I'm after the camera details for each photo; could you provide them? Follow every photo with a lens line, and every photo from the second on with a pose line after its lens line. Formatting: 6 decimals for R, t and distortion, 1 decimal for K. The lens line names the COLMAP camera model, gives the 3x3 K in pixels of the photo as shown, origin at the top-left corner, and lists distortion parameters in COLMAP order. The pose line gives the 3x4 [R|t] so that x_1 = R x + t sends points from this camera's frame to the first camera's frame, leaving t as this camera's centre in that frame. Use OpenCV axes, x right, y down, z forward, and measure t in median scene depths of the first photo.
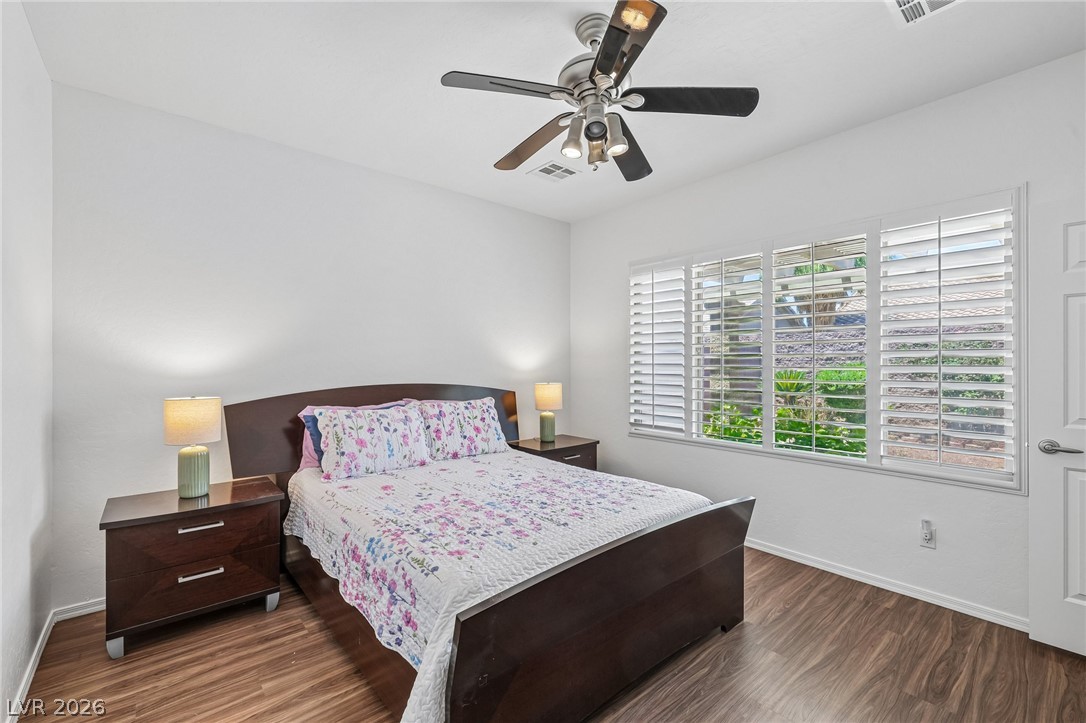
lens RADIAL K [[455.6, 0, 539.3], [0, 455.6, 359.7], [0, 0, 1]] dist [-0.001740, 0.000649]
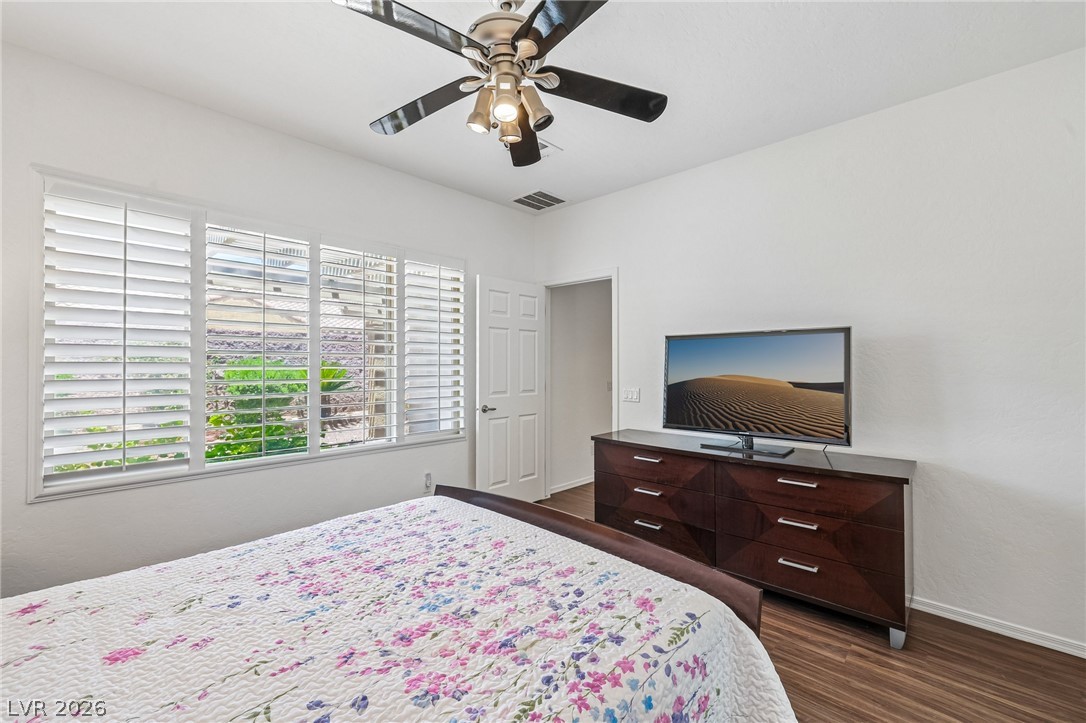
lens RADIAL K [[455.6, 0, 539.3], [0, 455.6, 359.7], [0, 0, 1]] dist [-0.001740, 0.000649]
pose [[-0.097751, 0.007218, 0.995185, -0.618051], [-0.011000, 0.999905, -0.008332, 0.007196], [-0.995150, -0.011761, -0.097663, 0.824831]]
